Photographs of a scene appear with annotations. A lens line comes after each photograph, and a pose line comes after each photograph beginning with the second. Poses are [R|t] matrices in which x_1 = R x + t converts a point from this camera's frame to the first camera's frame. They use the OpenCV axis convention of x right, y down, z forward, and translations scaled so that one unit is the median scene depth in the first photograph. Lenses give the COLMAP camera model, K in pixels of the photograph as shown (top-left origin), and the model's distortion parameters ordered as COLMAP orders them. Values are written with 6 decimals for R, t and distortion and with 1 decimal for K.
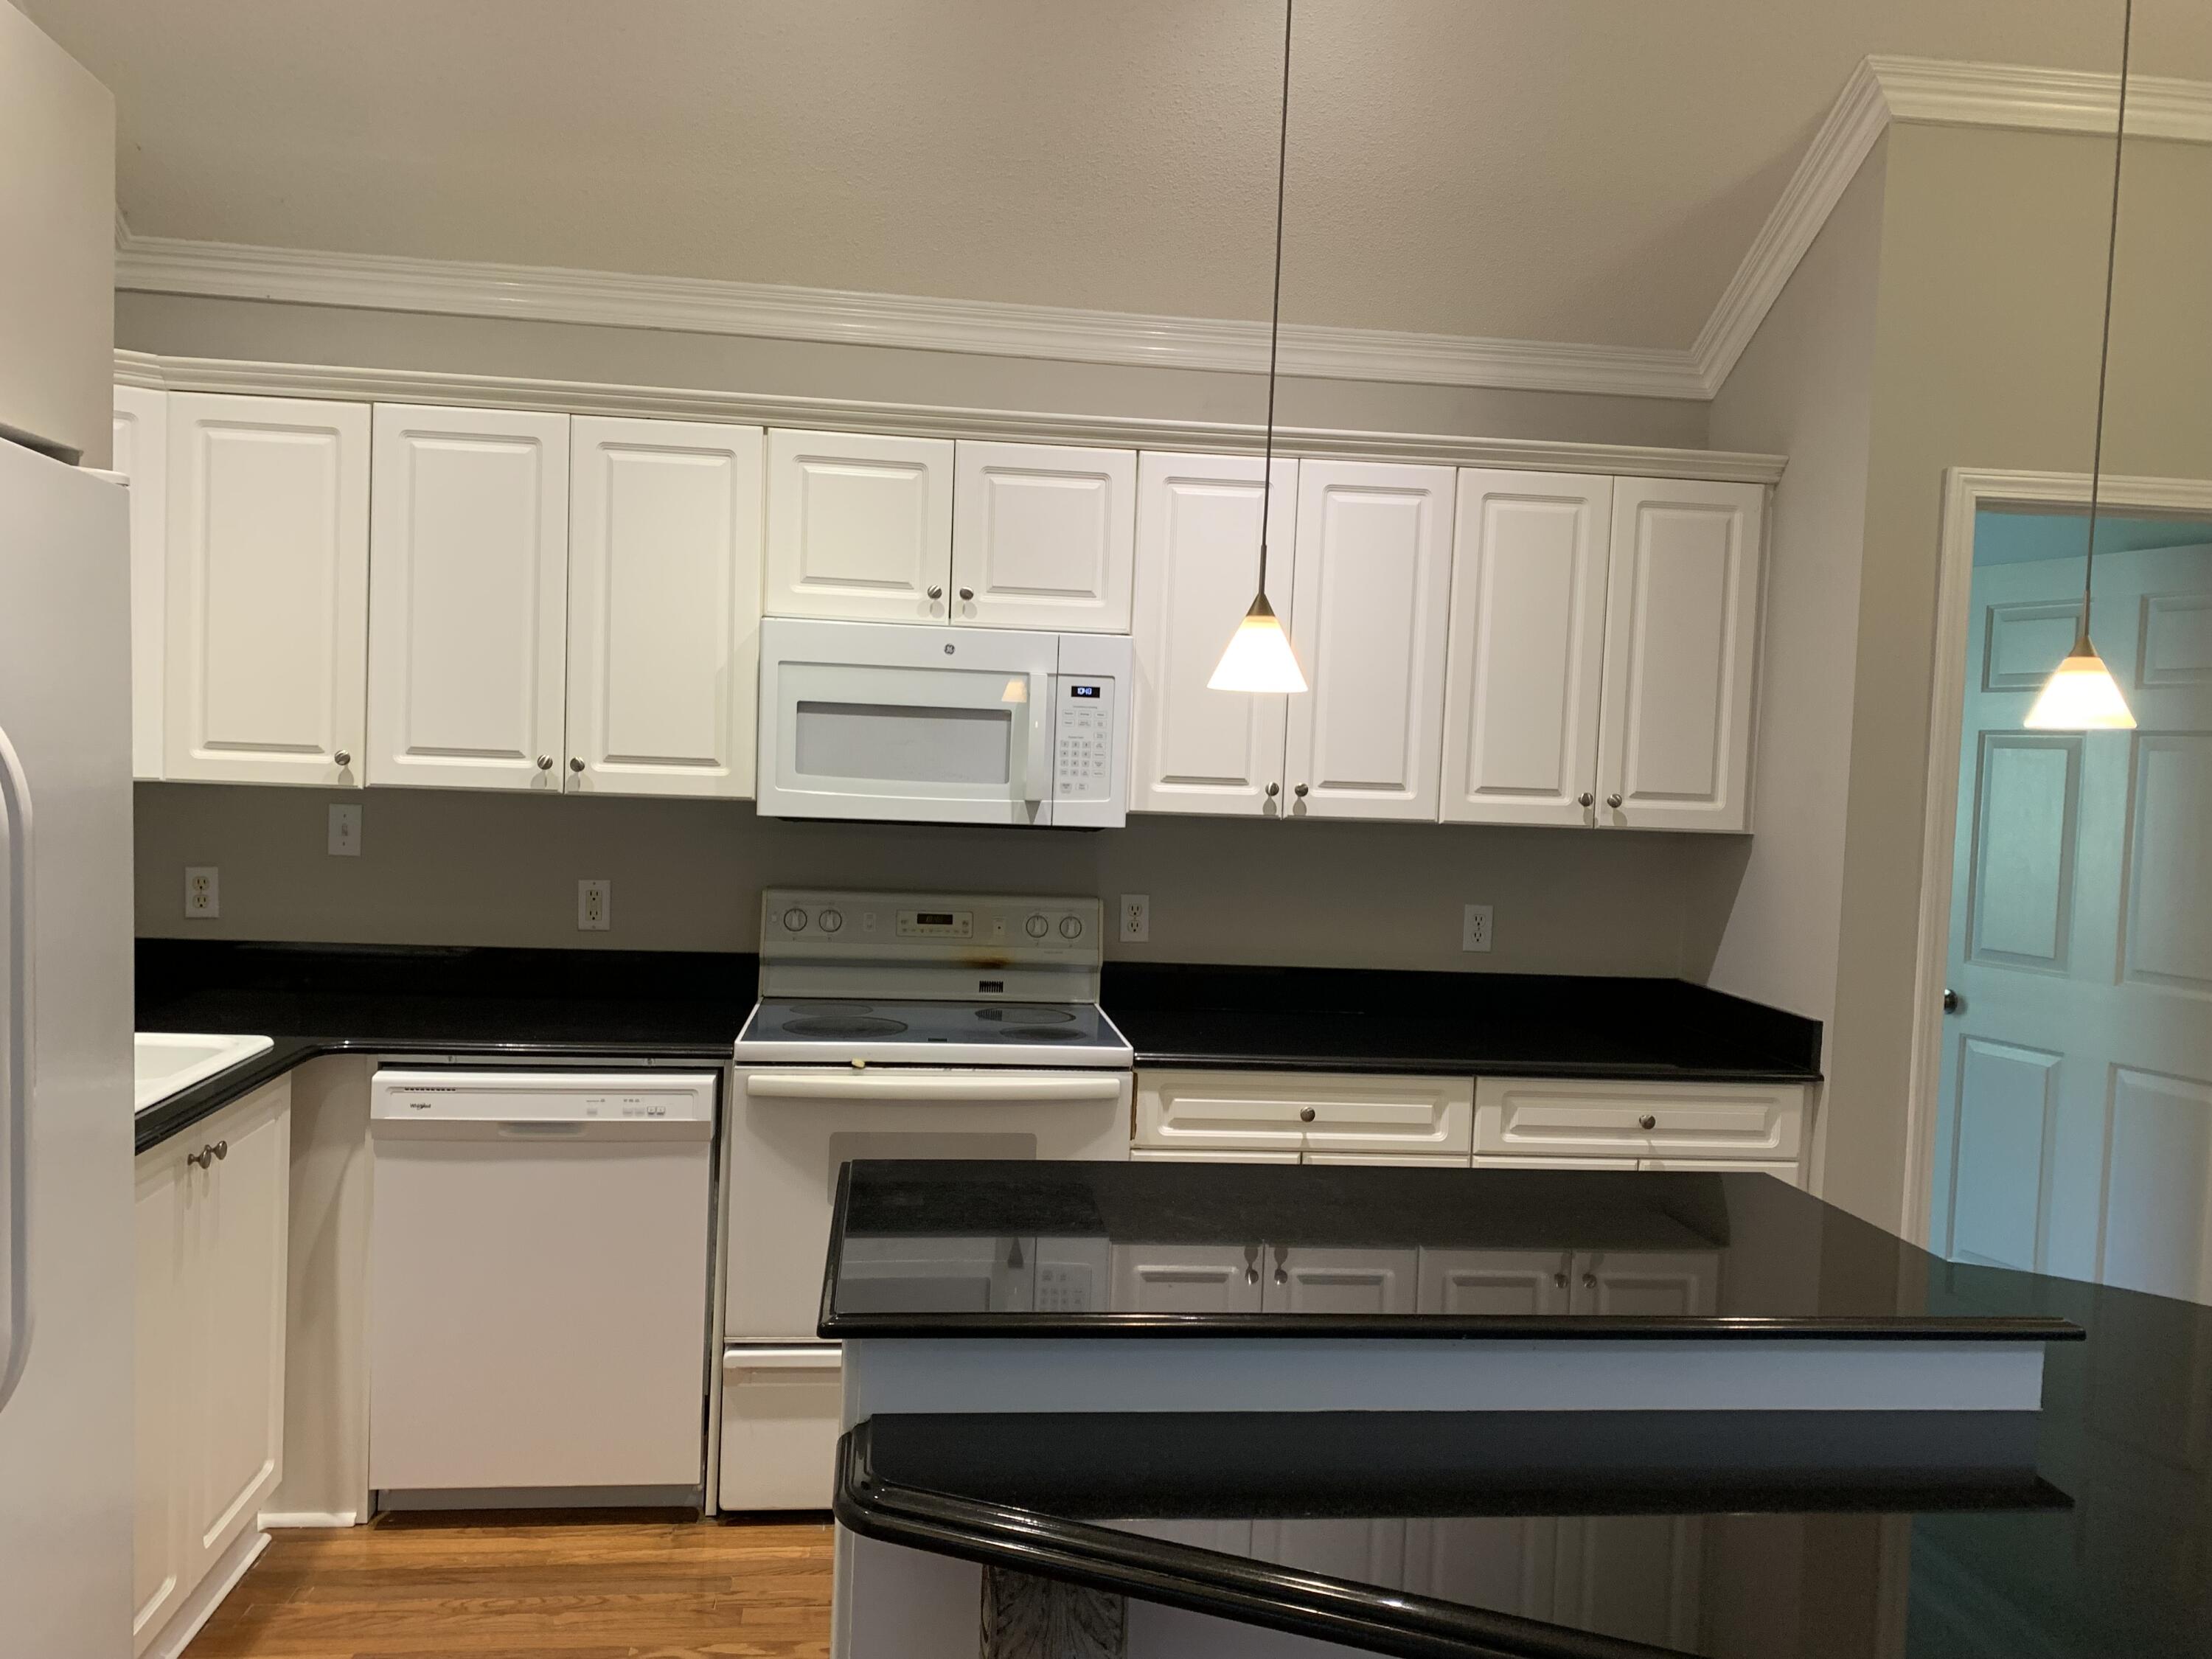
lens RADIAL K [[1691.1, 0, 1092.4], [0, 1691.1, 814.9], [0, 0, 1]] dist [0.044929, -0.046773]
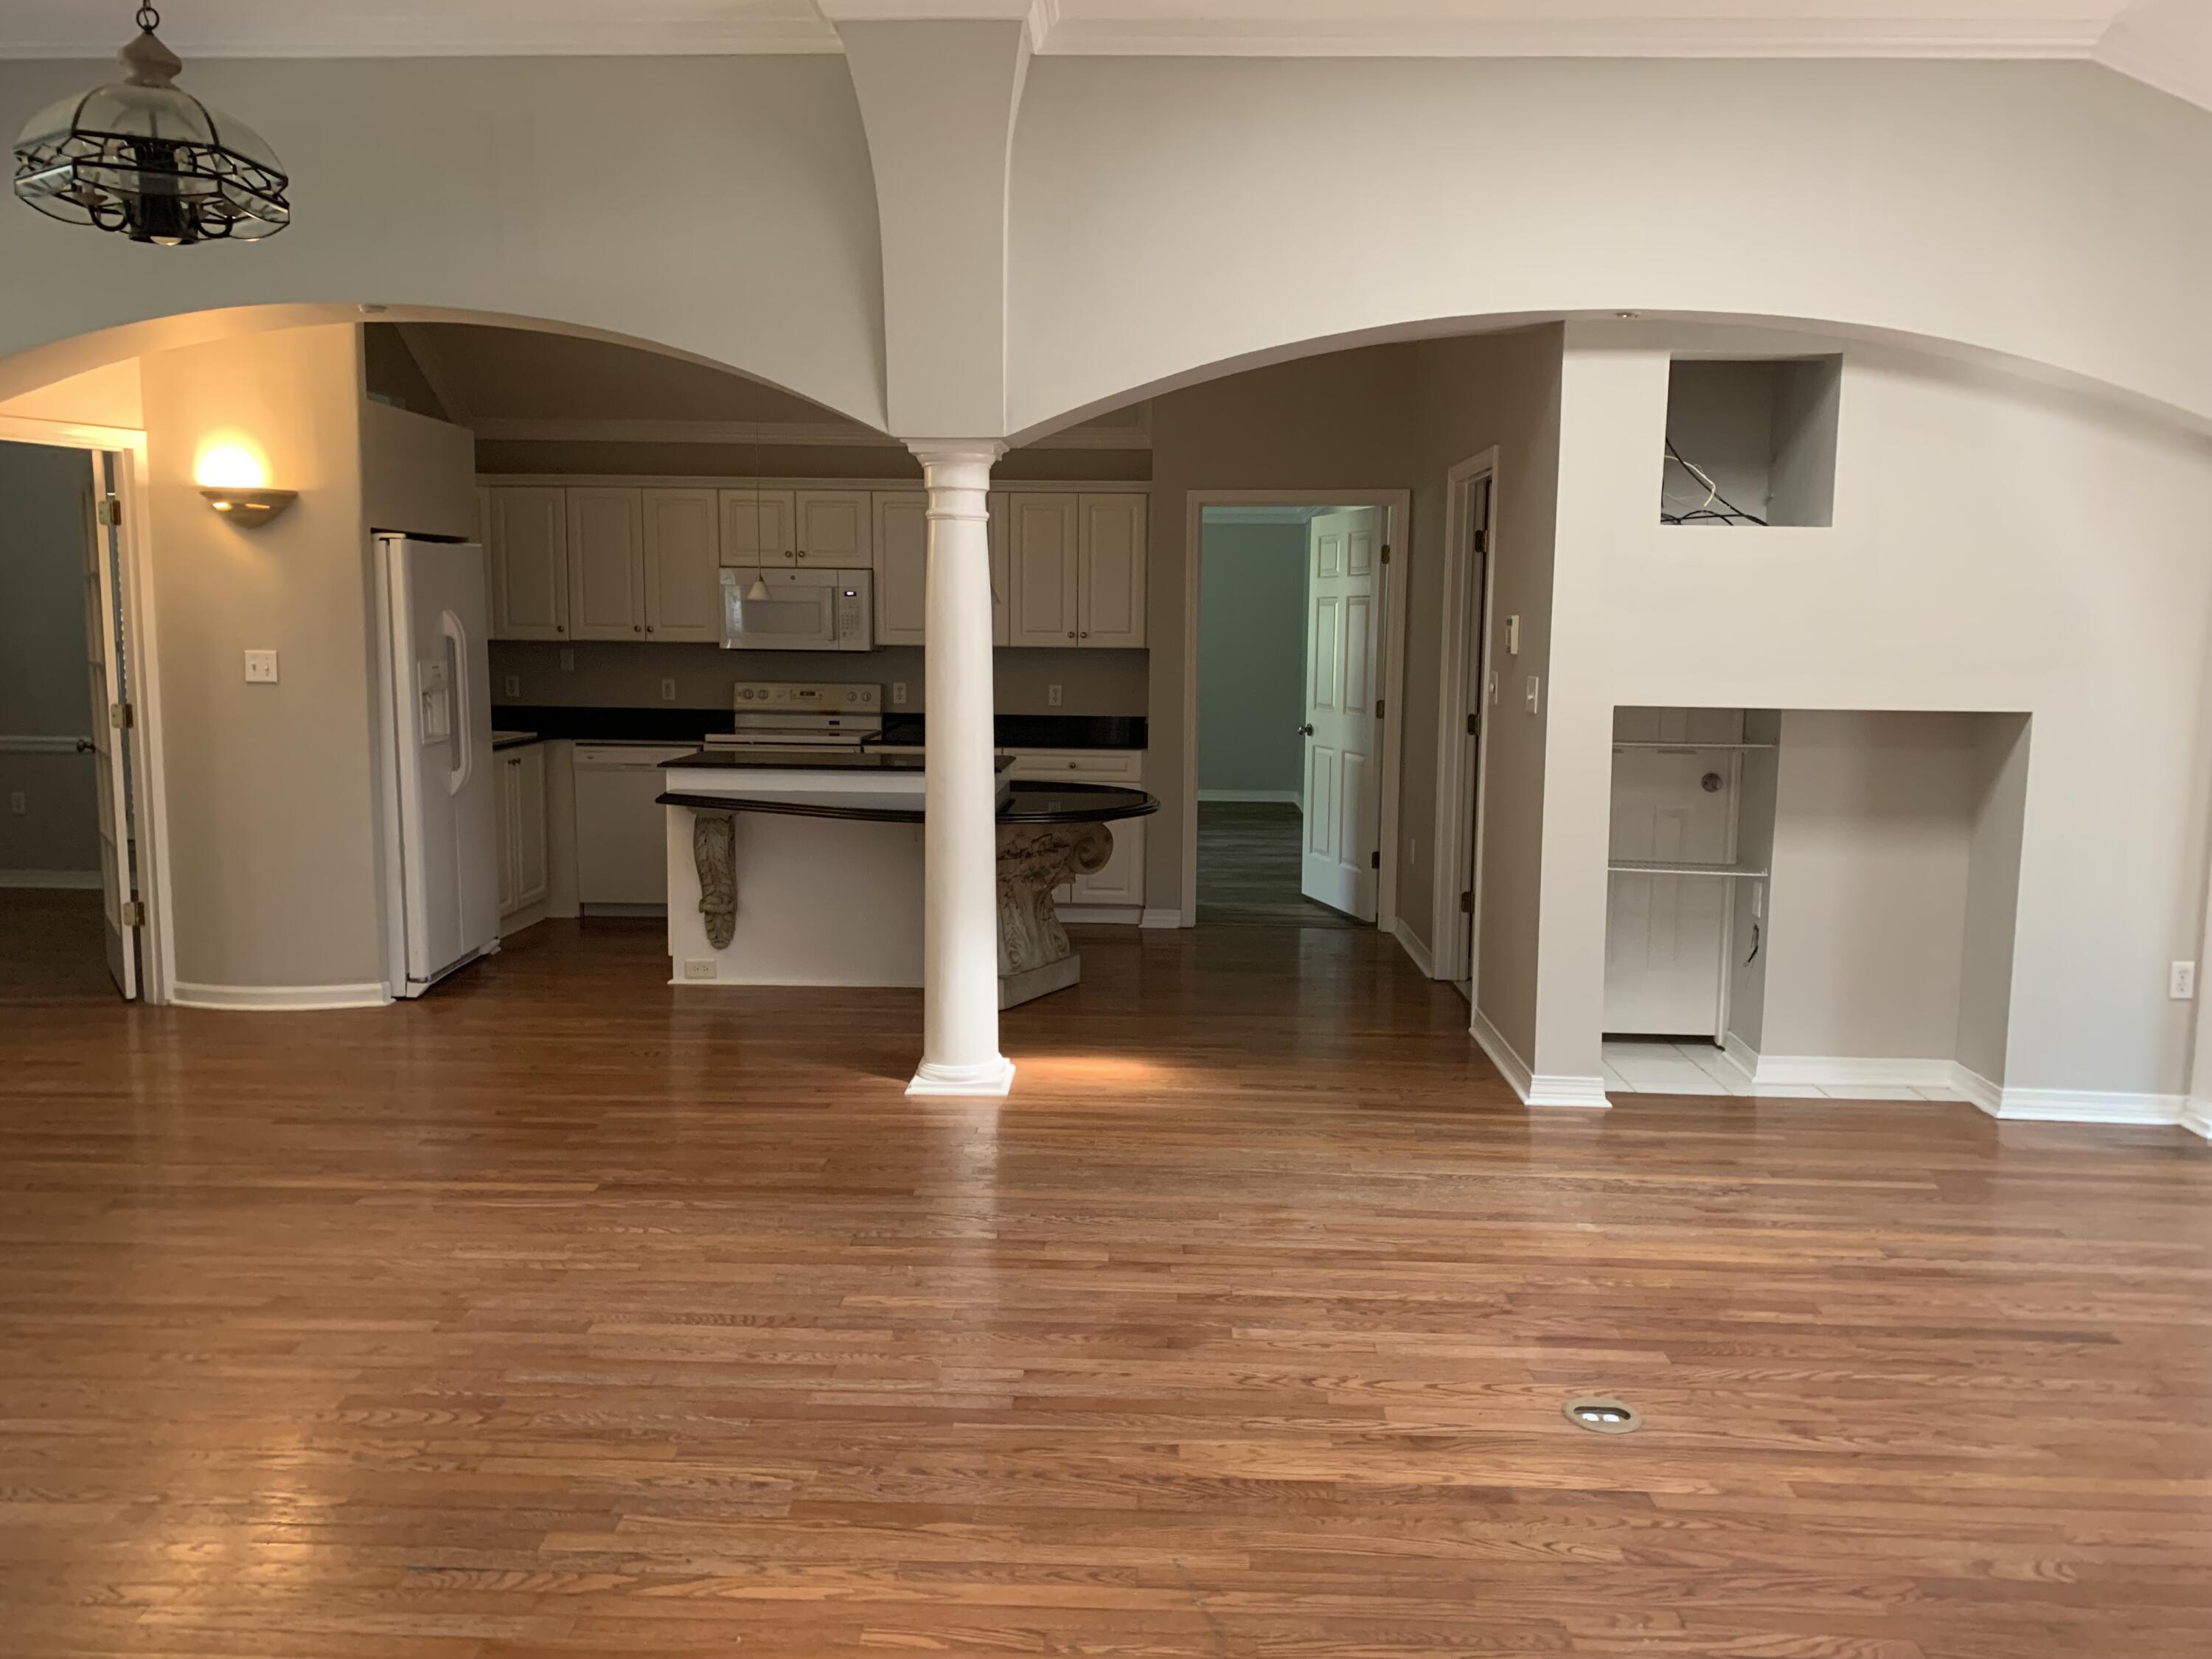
lens RADIAL K [[1691.1, 0, 1108.1], [0, 1691.1, 796.1], [0, 0, 1]] dist [0.044929, -0.046773]
pose [[0.987435, -0.010810, -0.157658, 0.684243], [0.019724, 0.998287, 0.055089, 0.083553], [0.156793, -0.057506, 0.985956, -1.241134]]
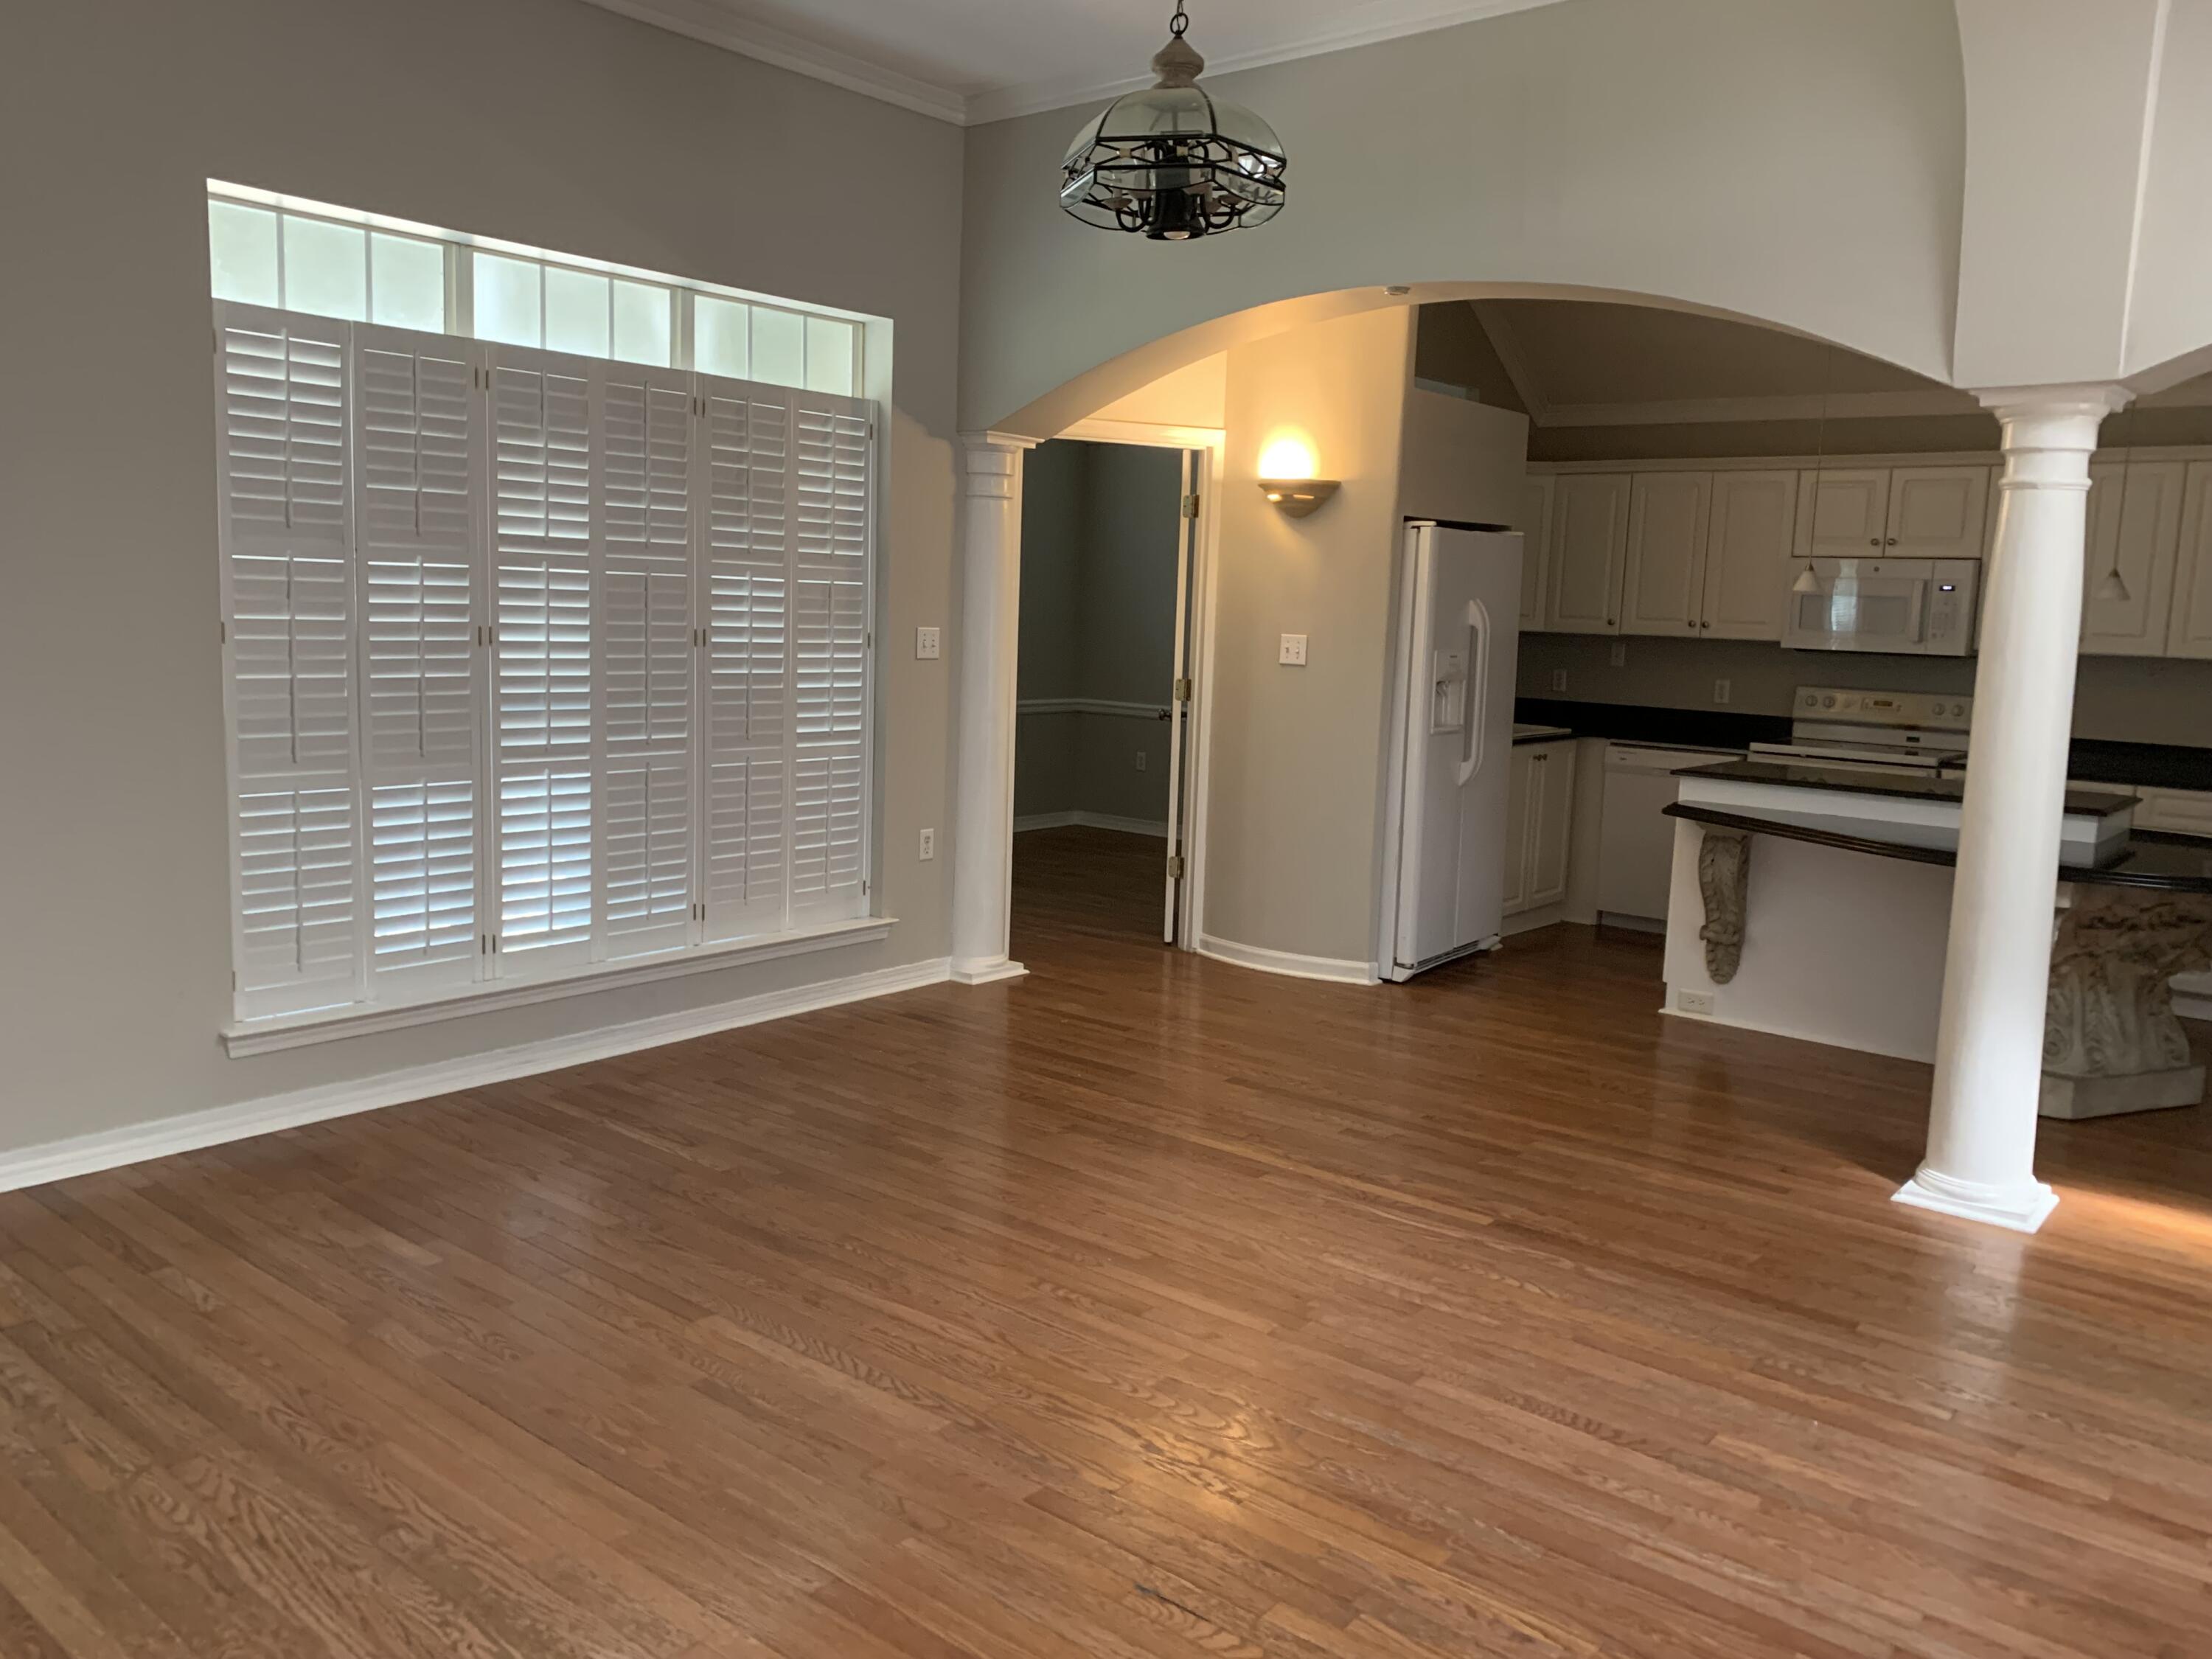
lens RADIAL K [[1691.1, 0, 1084.2], [0, 1691.1, 799.5], [0, 0, 1]] dist [0.044929, -0.046773]
pose [[0.684980, 0.074820, -0.724710, 0.732912], [-0.041038, 0.997096, 0.064153, 0.084511], [0.727406, -0.014203, 0.686061, -1.080563]]
